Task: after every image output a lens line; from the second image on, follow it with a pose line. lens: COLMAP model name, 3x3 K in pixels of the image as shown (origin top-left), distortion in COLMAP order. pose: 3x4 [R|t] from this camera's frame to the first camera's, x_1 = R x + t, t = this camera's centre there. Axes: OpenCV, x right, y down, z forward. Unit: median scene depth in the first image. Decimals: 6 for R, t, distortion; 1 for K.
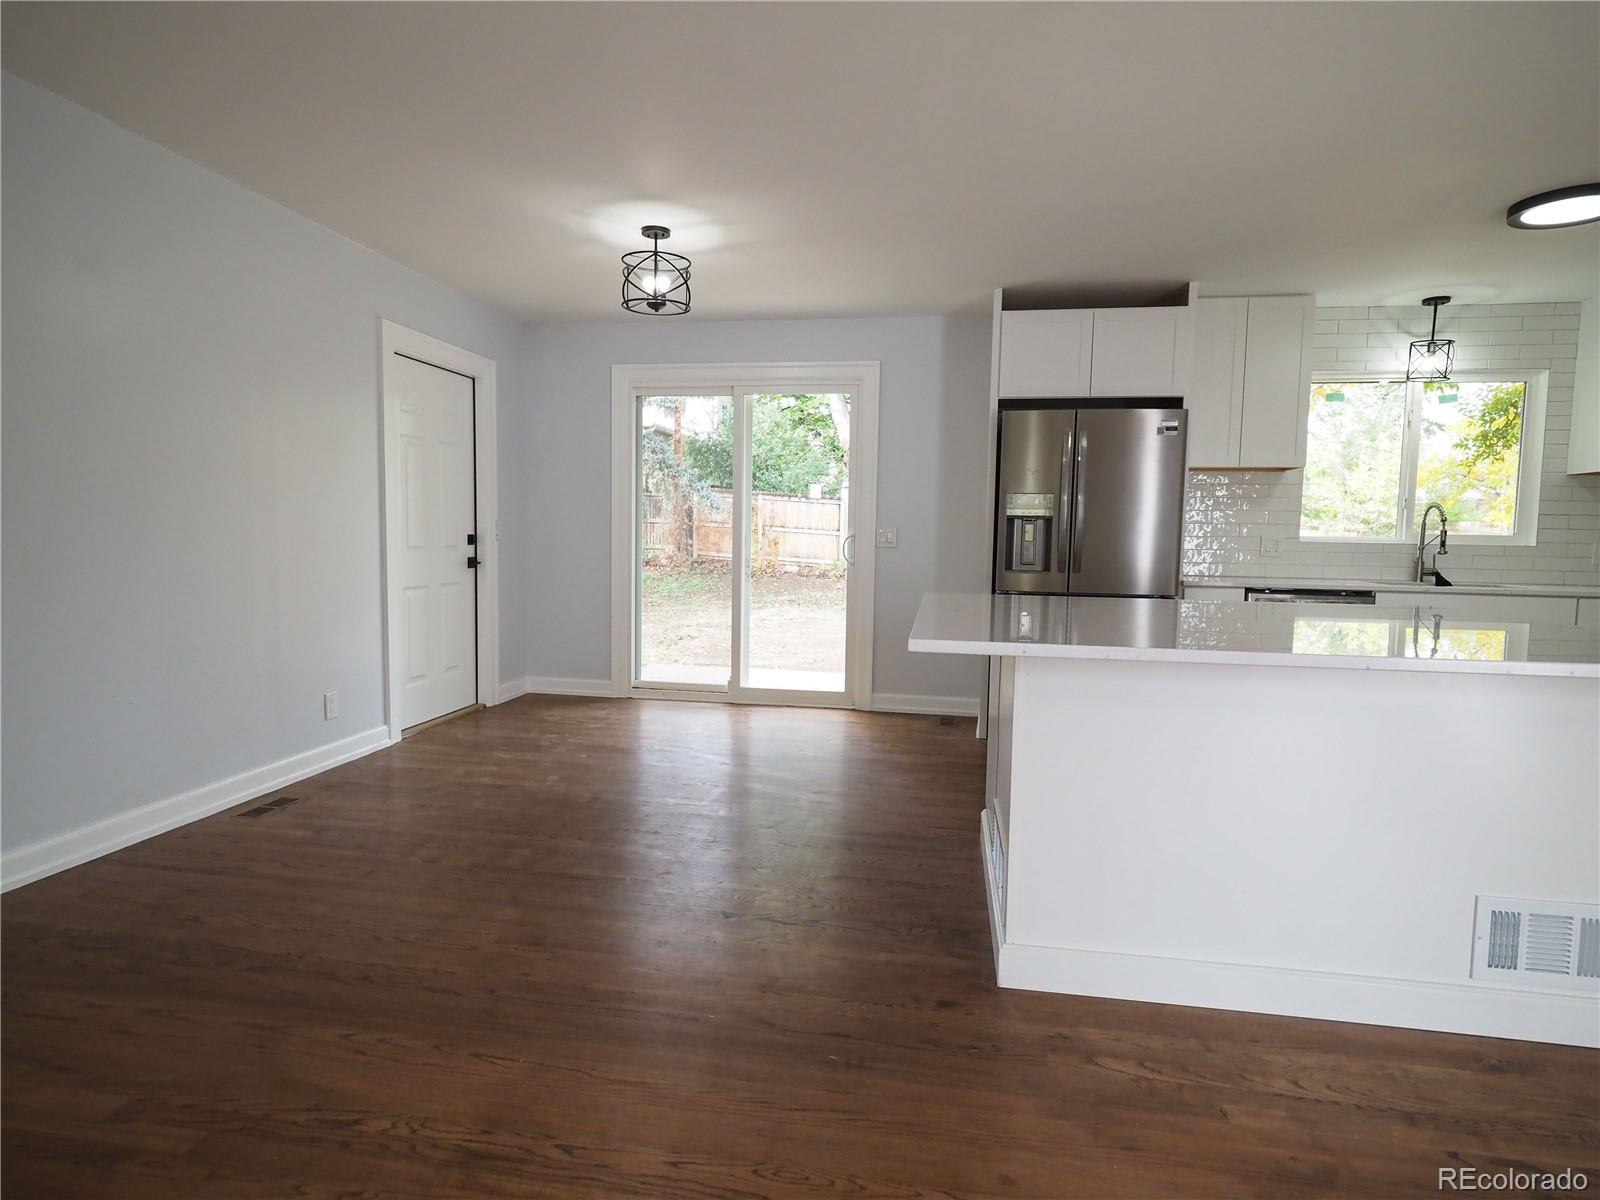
lens RADIAL K [[887.1, 0, 800.0], [0, 887.1, 600.0], [0, 0, 1]] dist [0.005486, 0.002001]
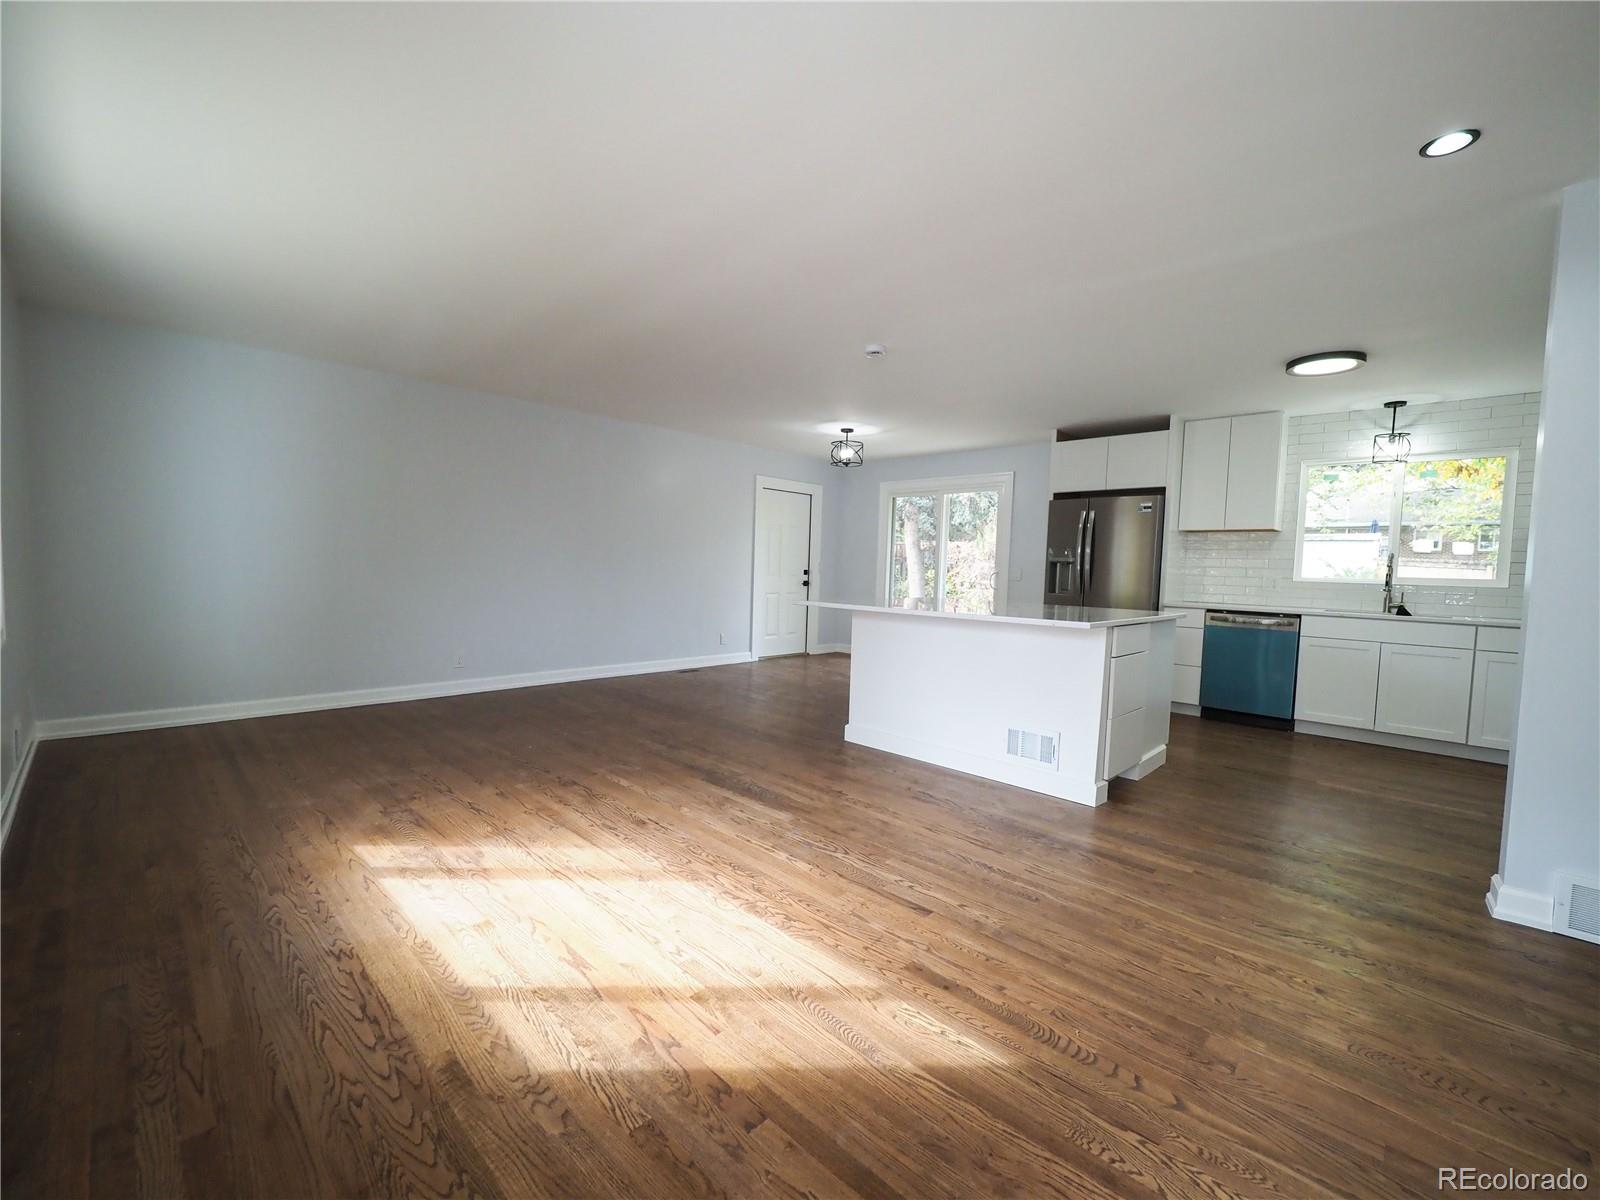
lens RADIAL K [[643.2, 0, 800.0], [0, 643.2, 600.0], [0, 0, 1]] dist [-0.000155, -0.000126]
pose [[0.835994, 0.036357, -0.547532, 0.503587], [-0.058069, 0.998061, -0.022390, 0.034625], [0.545657, 0.050513, 0.836485, -0.292029]]
